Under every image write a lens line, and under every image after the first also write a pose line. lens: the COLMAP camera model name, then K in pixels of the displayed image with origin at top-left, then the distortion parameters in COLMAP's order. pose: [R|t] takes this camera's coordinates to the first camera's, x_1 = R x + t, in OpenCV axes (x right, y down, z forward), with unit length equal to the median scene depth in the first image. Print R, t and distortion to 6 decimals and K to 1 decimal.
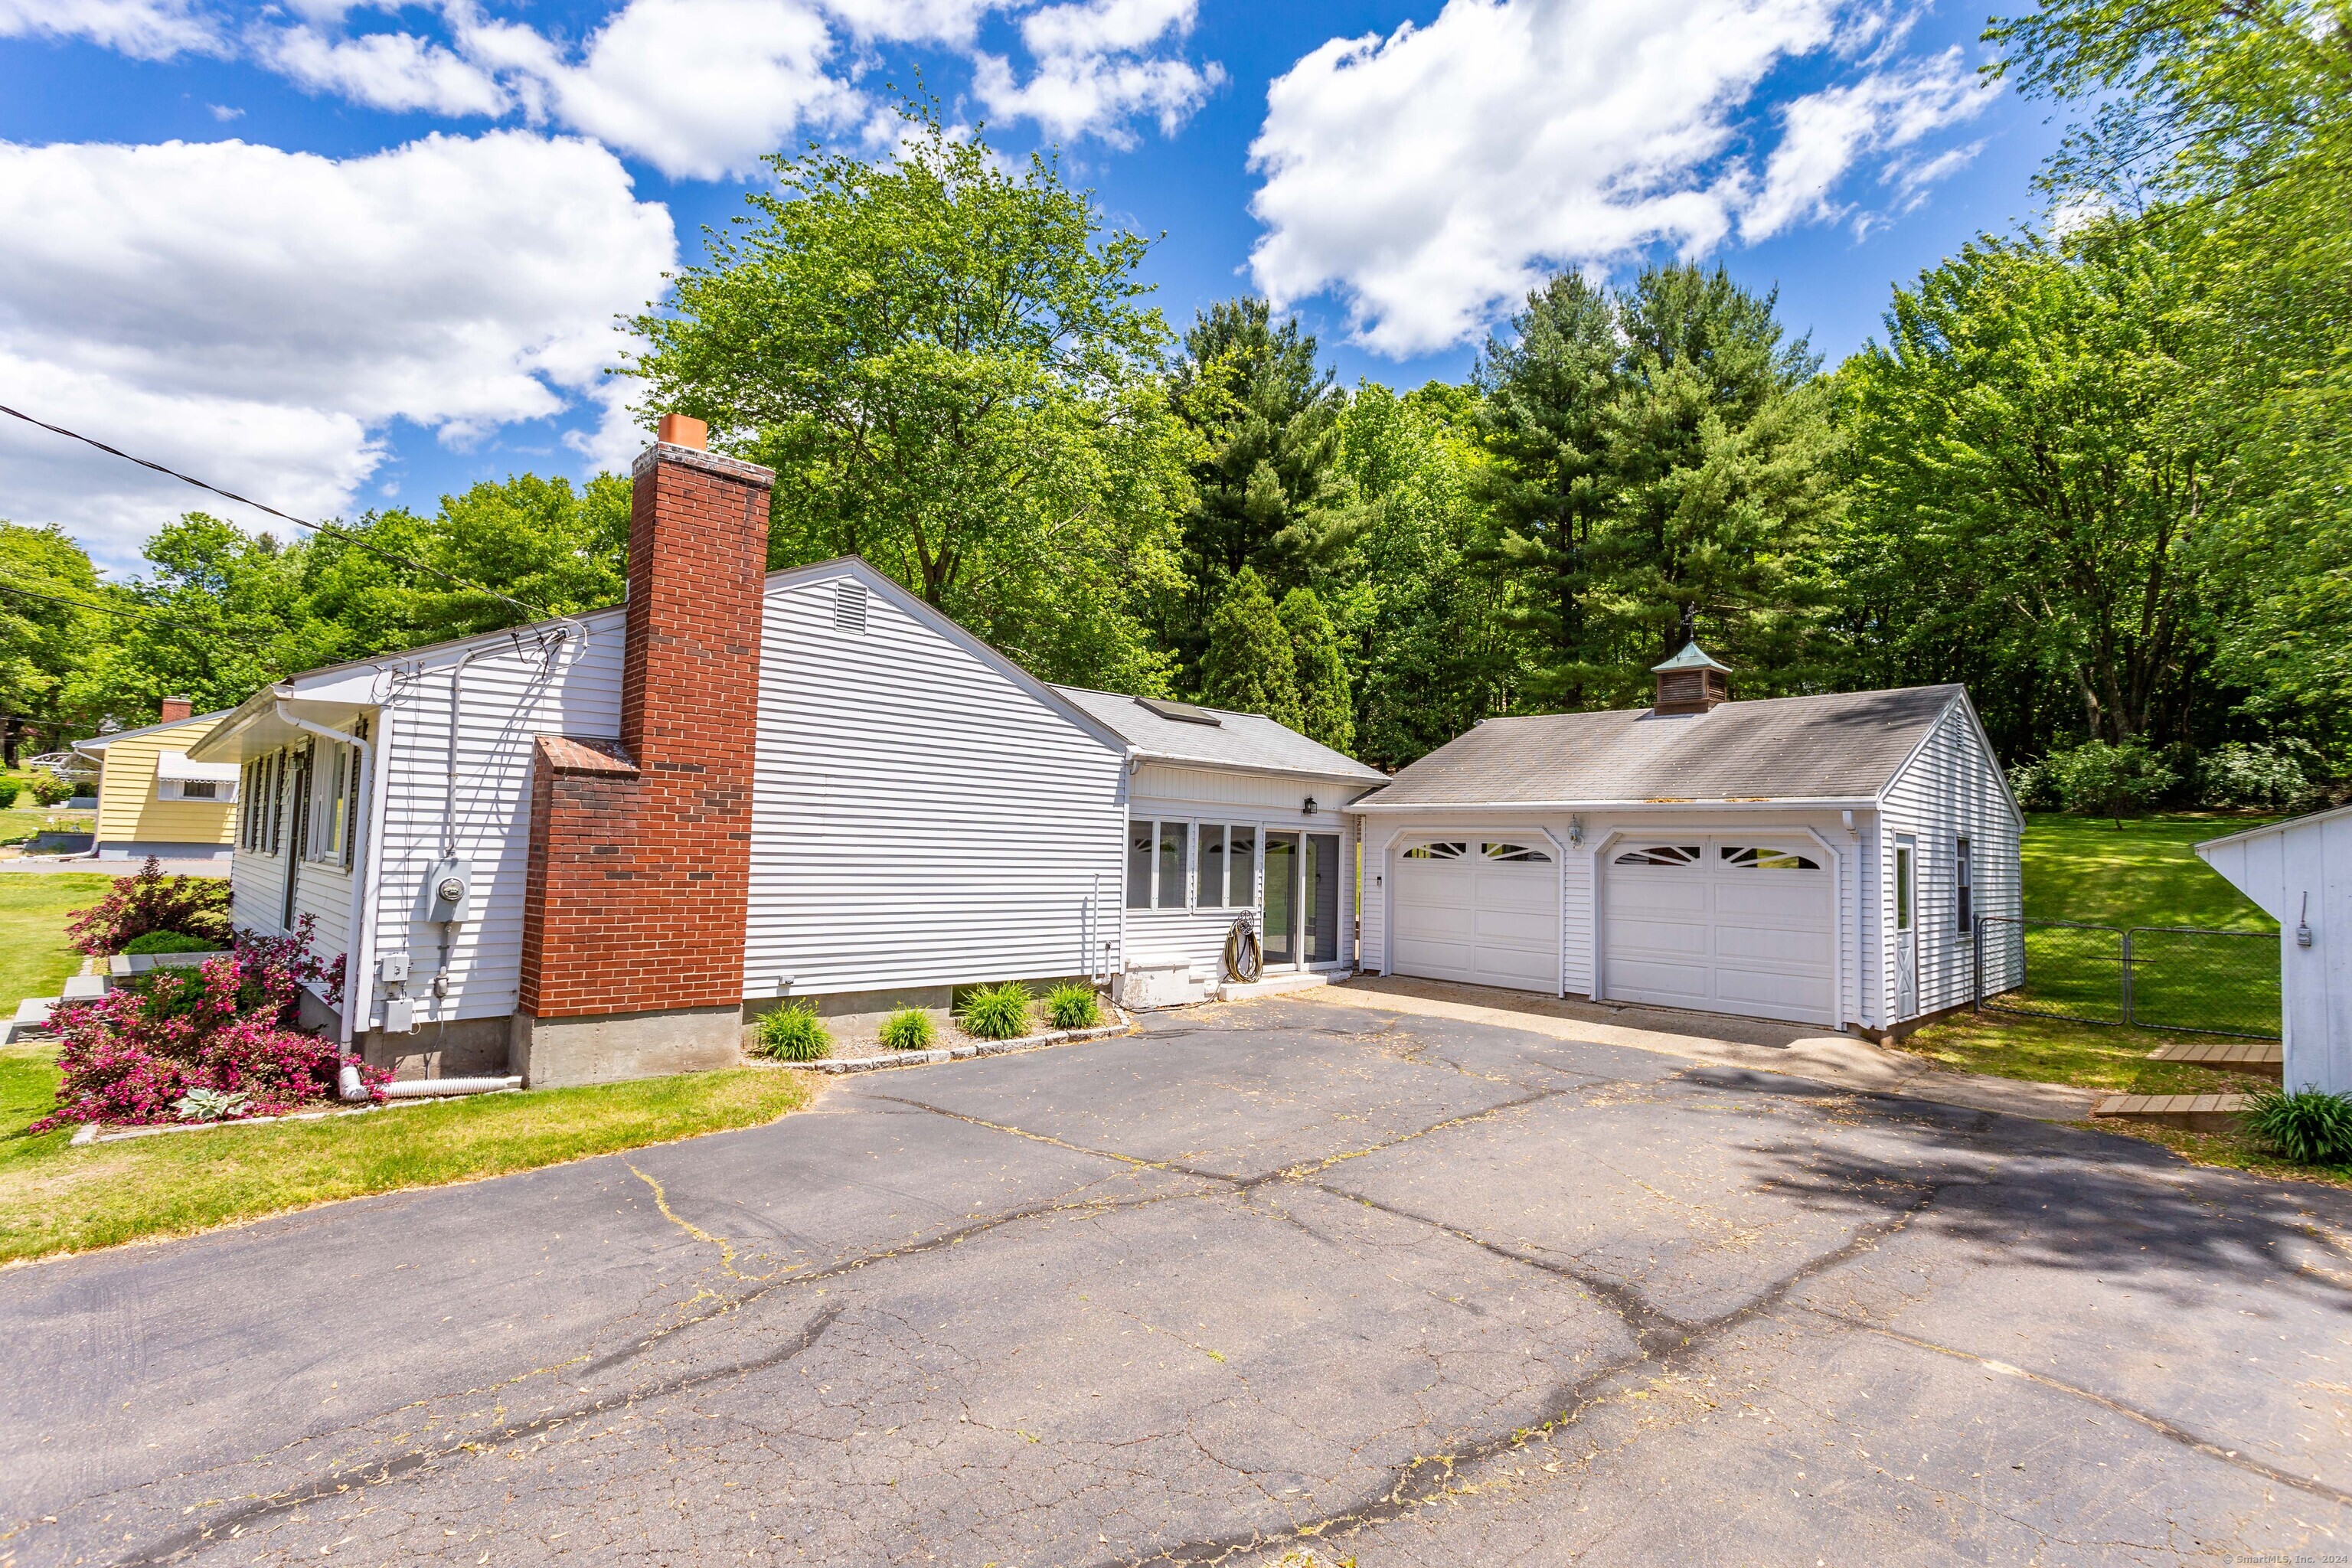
lens RADIAL K [[1148.1, 0, 1162.5], [0, 1148.1, 807.2], [0, 0, 1]] dist [-0.021846, 0.000234]
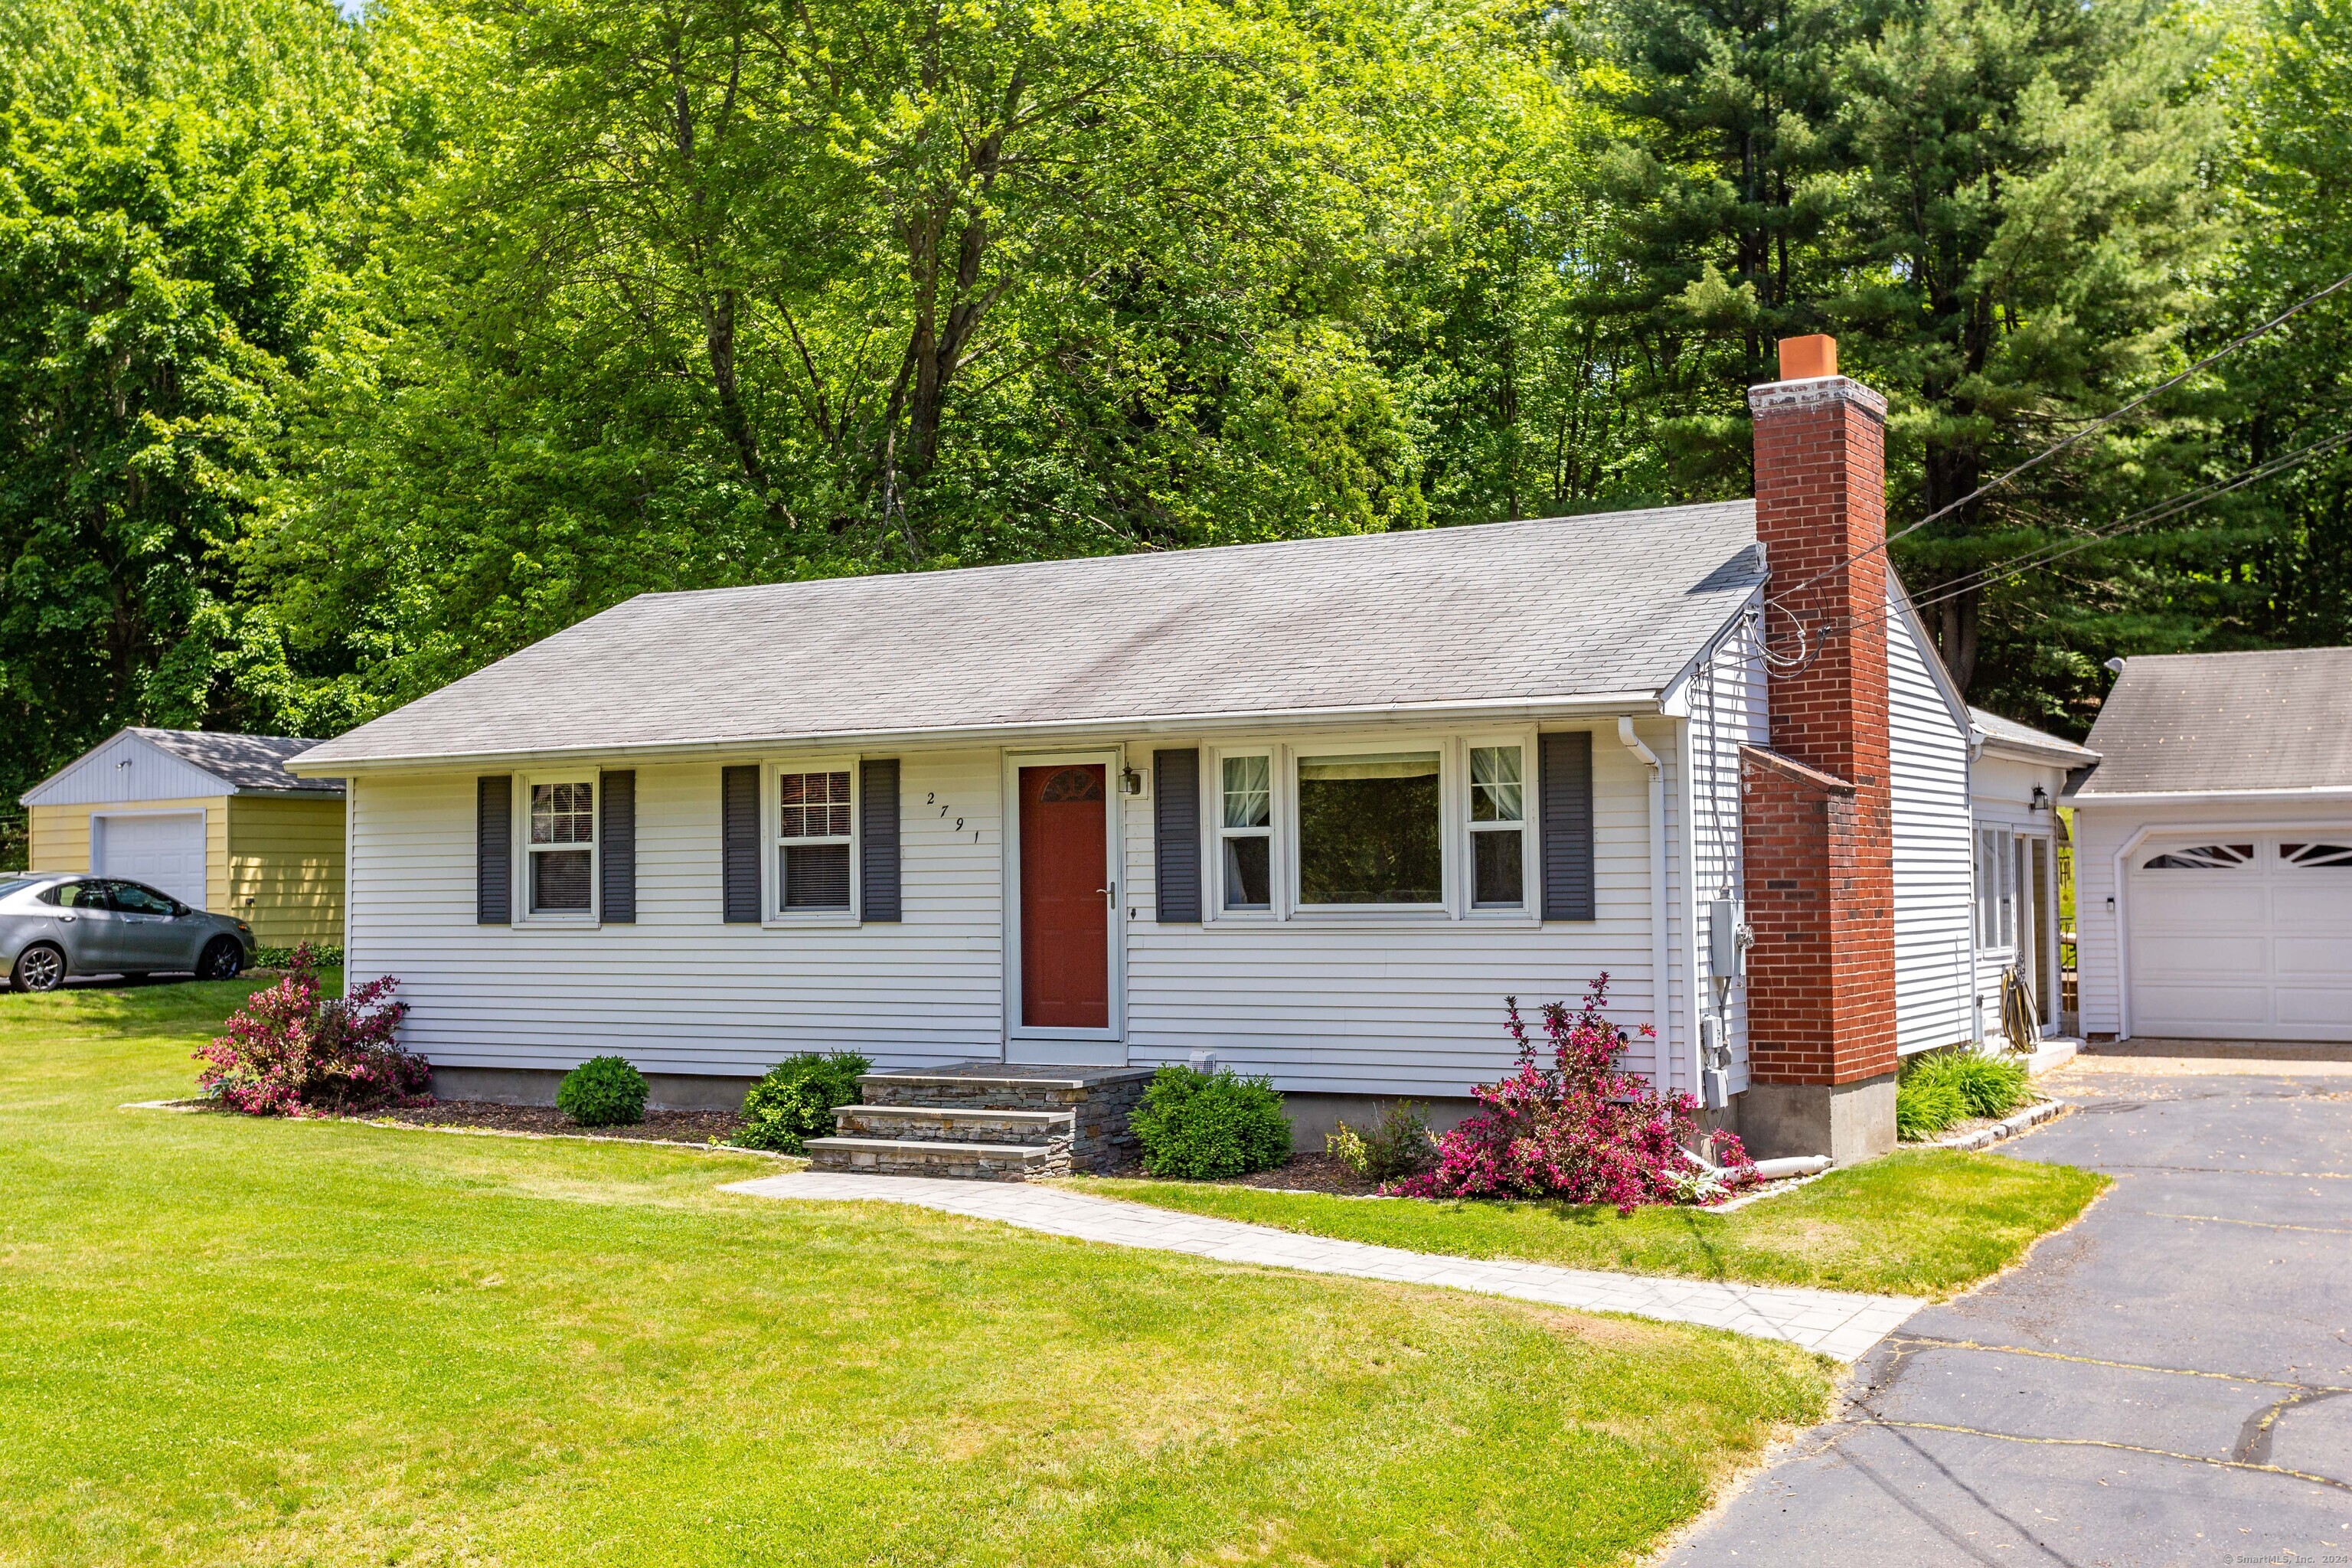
lens RADIAL K [[2621.0, 0, 1178.0], [0, 2621.0, 865.3], [0, 0, 1]] dist [0.006239, -0.034862]
pose [[0.960250, -0.033306, 0.277146, -0.501161], [0.024804, 0.999110, 0.034128, -0.016866], [-0.278036, -0.025897, 0.960221, -0.227059]]
